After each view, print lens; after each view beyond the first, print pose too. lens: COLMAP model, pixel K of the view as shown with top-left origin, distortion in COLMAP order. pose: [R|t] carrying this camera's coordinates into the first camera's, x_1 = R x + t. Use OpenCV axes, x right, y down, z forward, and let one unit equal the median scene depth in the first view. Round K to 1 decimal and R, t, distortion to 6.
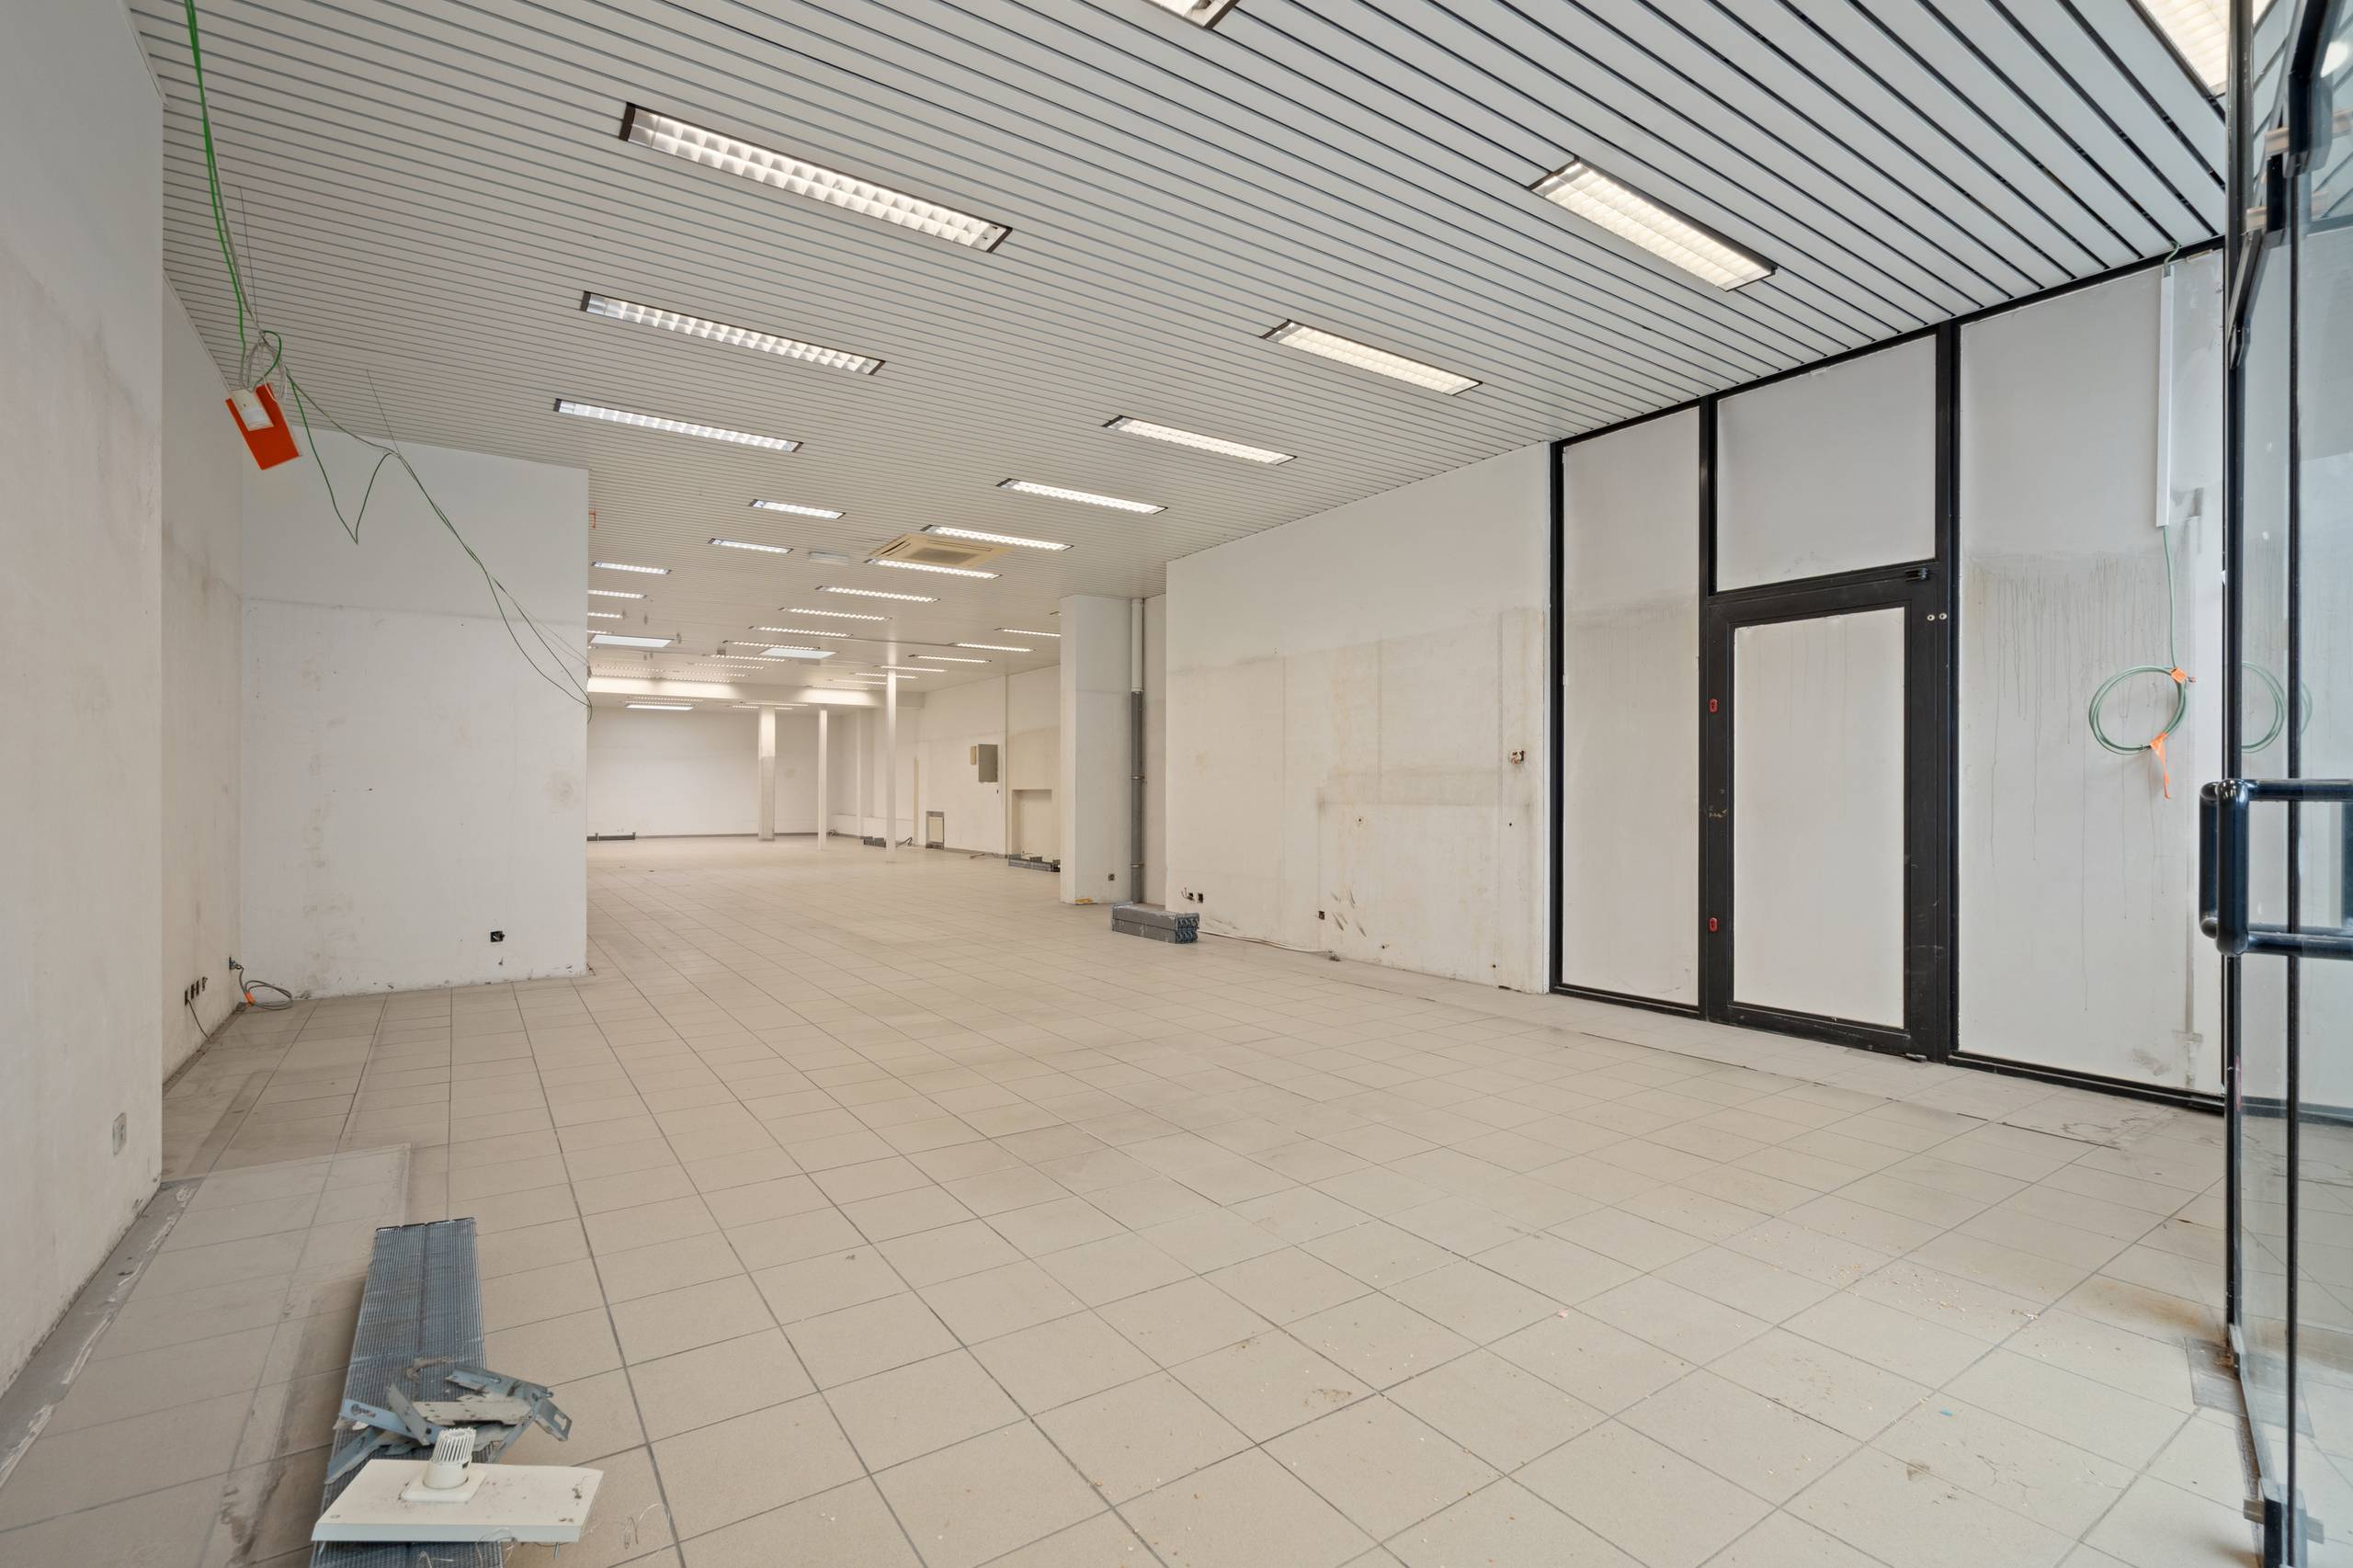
lens RADIAL K [[1061.0, 0, 1173.0], [0, 1061.0, 792.9], [0, 0, 1]] dist [-0.002291, 0.000674]
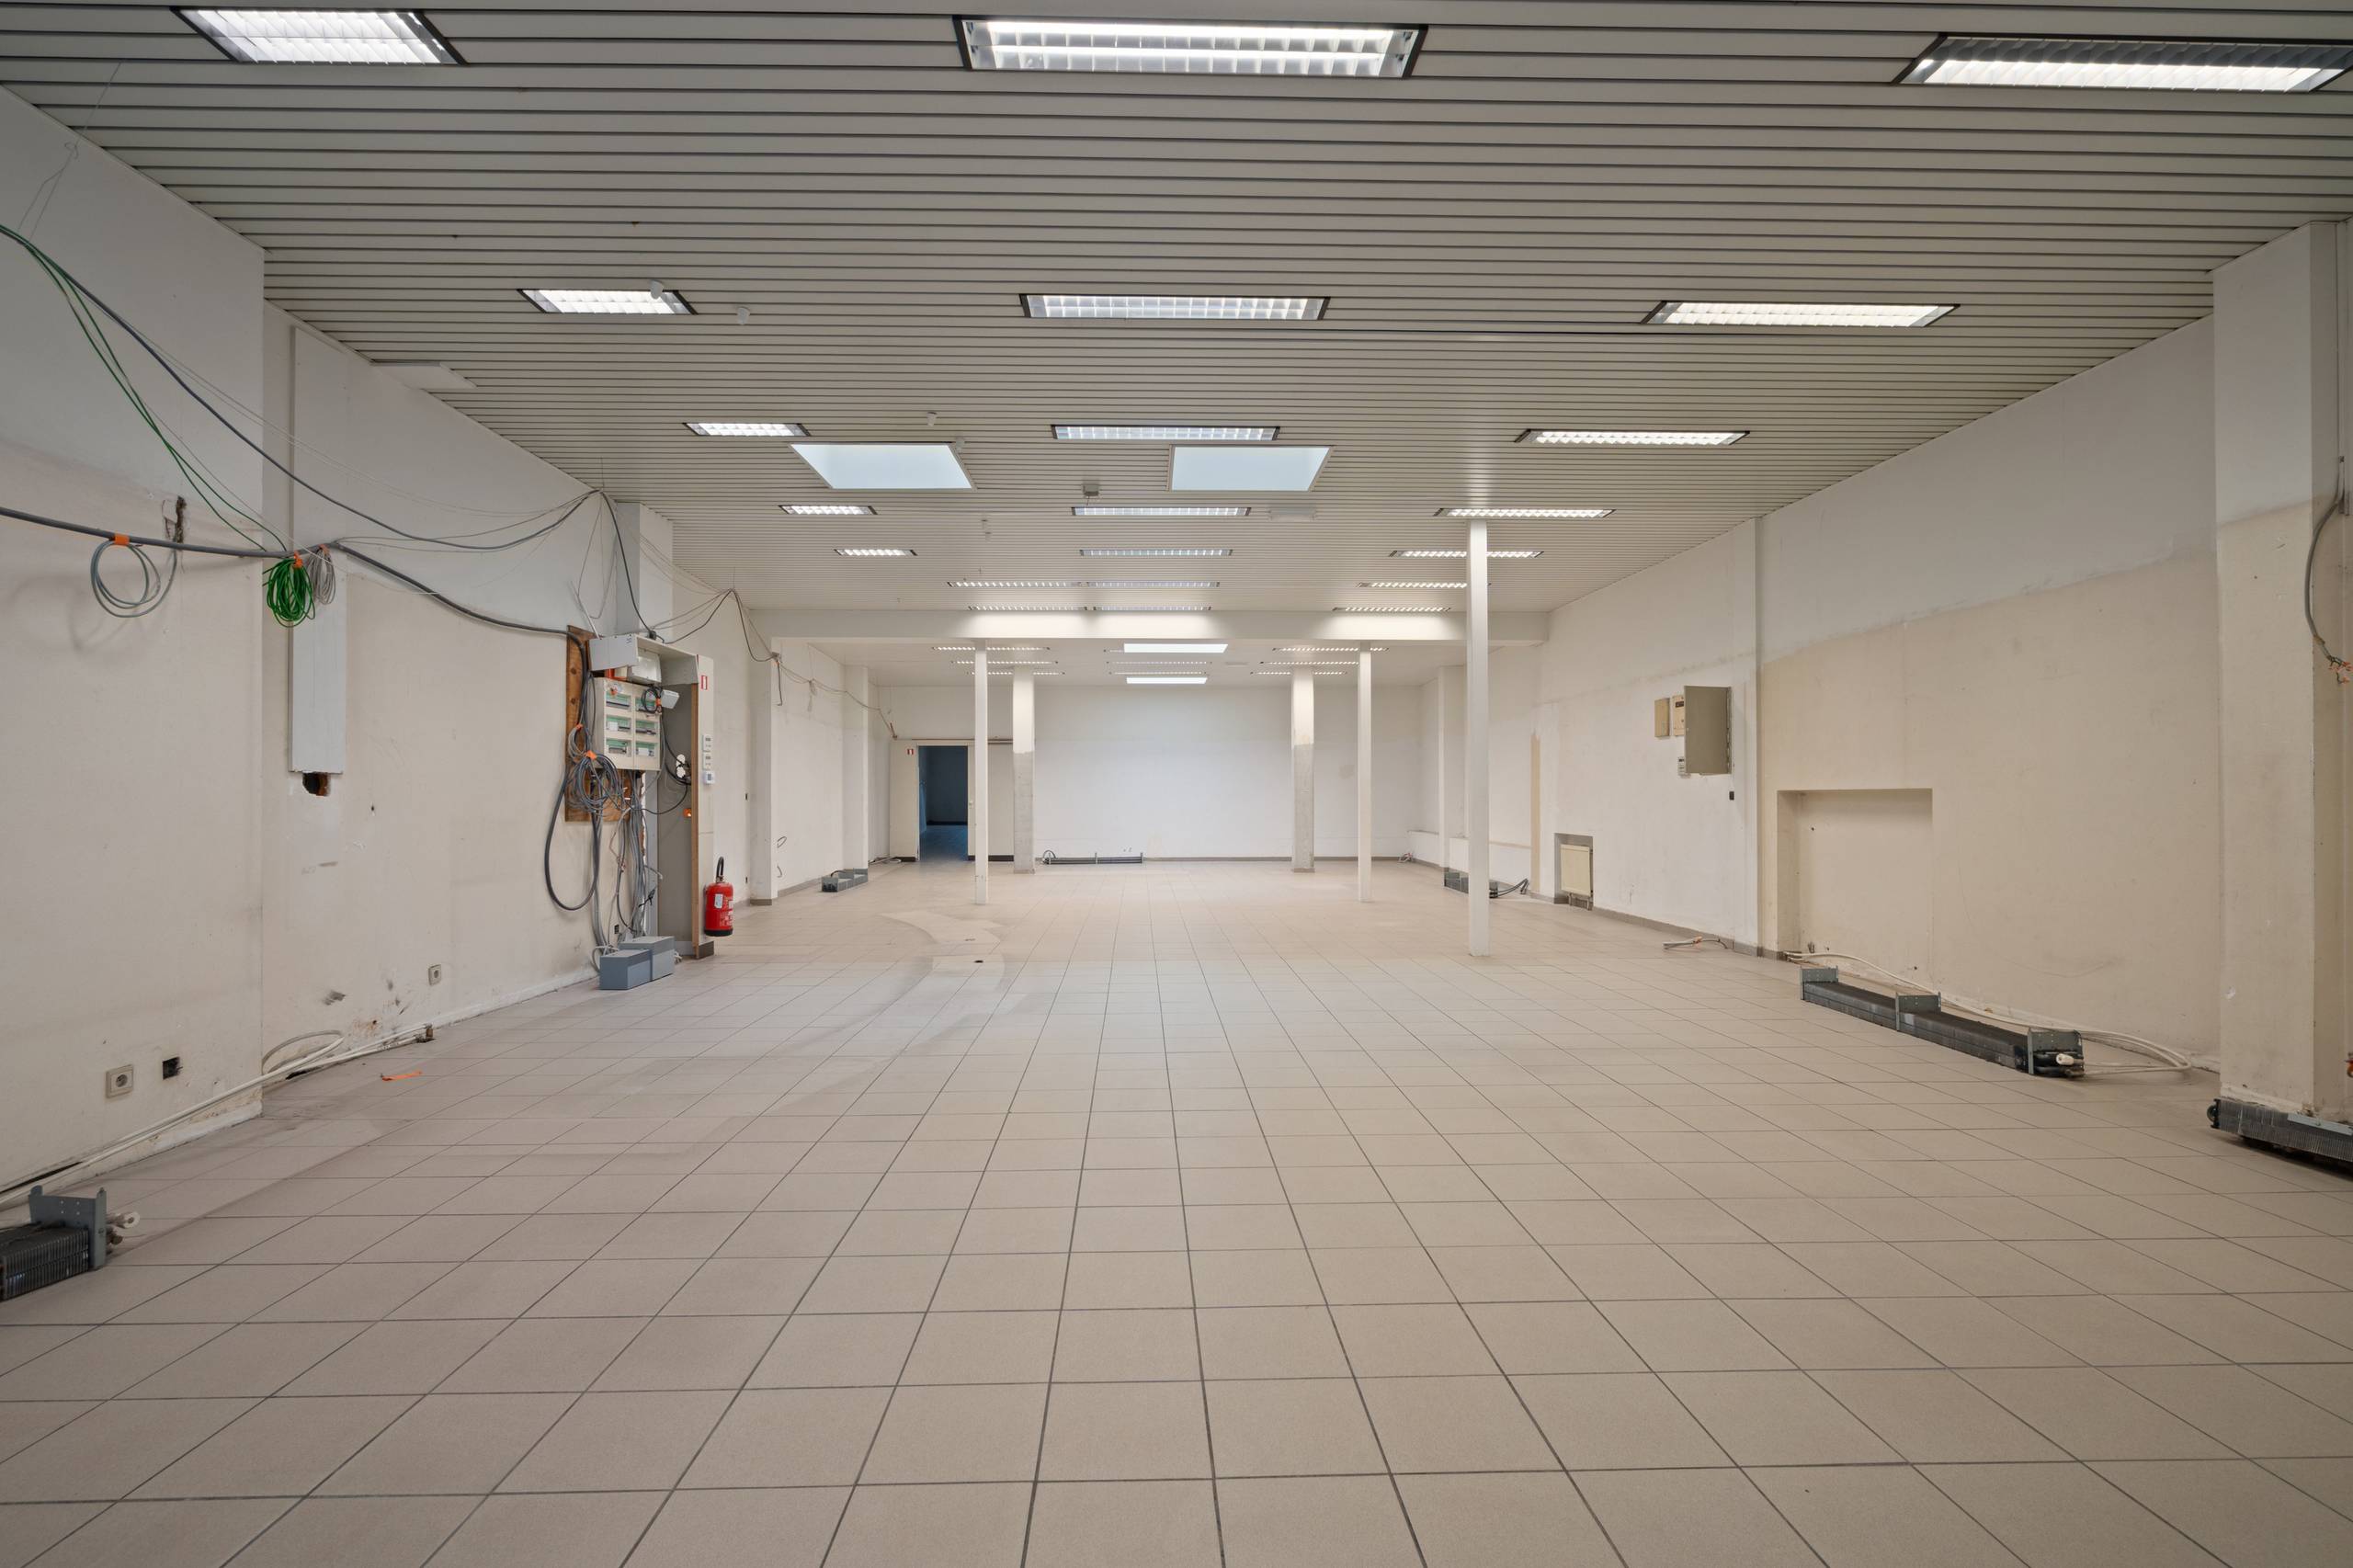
lens RADIAL K [[1061.0, 0, 1173.0], [0, 1061.0, 792.9], [0, 0, 1]] dist [-0.002291, 0.000674]
pose [[0.846068, -0.006737, -0.533033, -0.116371], [0.005397, 0.999977, -0.004072, -0.001682], [0.533048, 0.000569, 0.846085, 0.469733]]
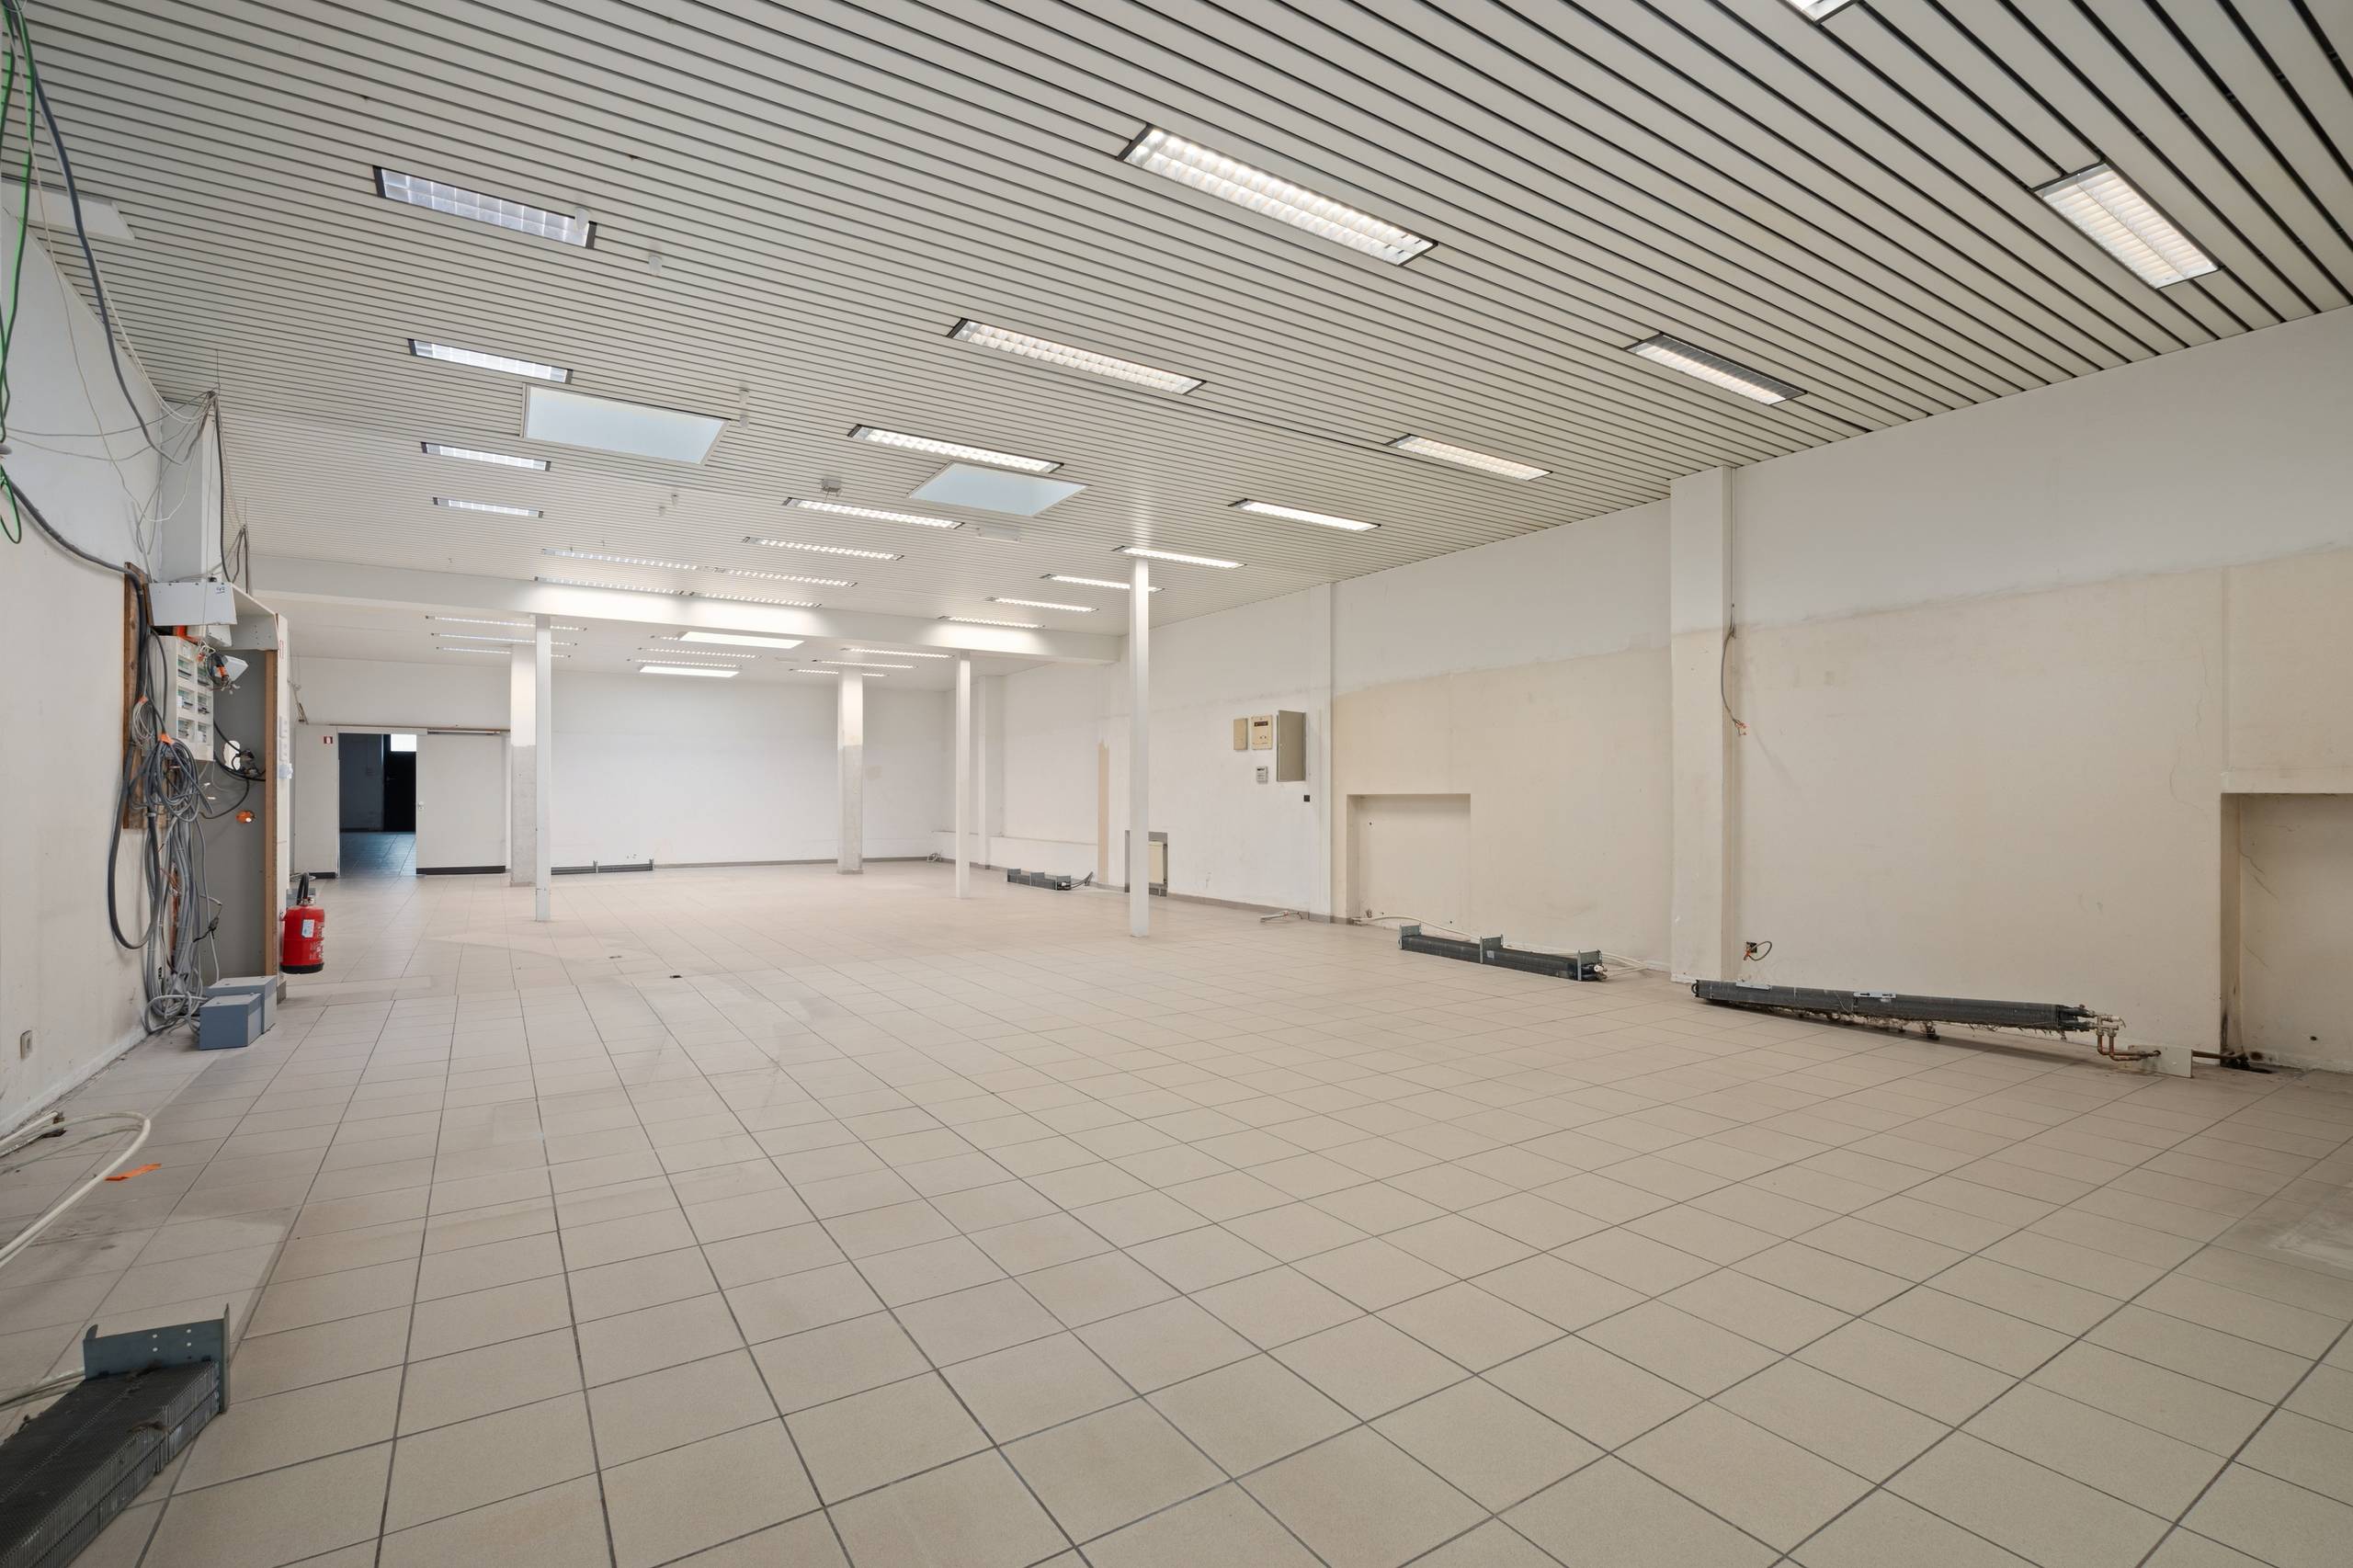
lens RADIAL K [[1061.0, 0, 1172.1], [0, 1061.0, 806.7], [0, 0, 1]] dist [0.001801, 0.000850]
pose [[0.999819, -0.001423, -0.018992, -0.203960], [0.001603, 0.999954, 0.009447, -0.002164], [0.018978, -0.009476, 0.999775, 0.411748]]
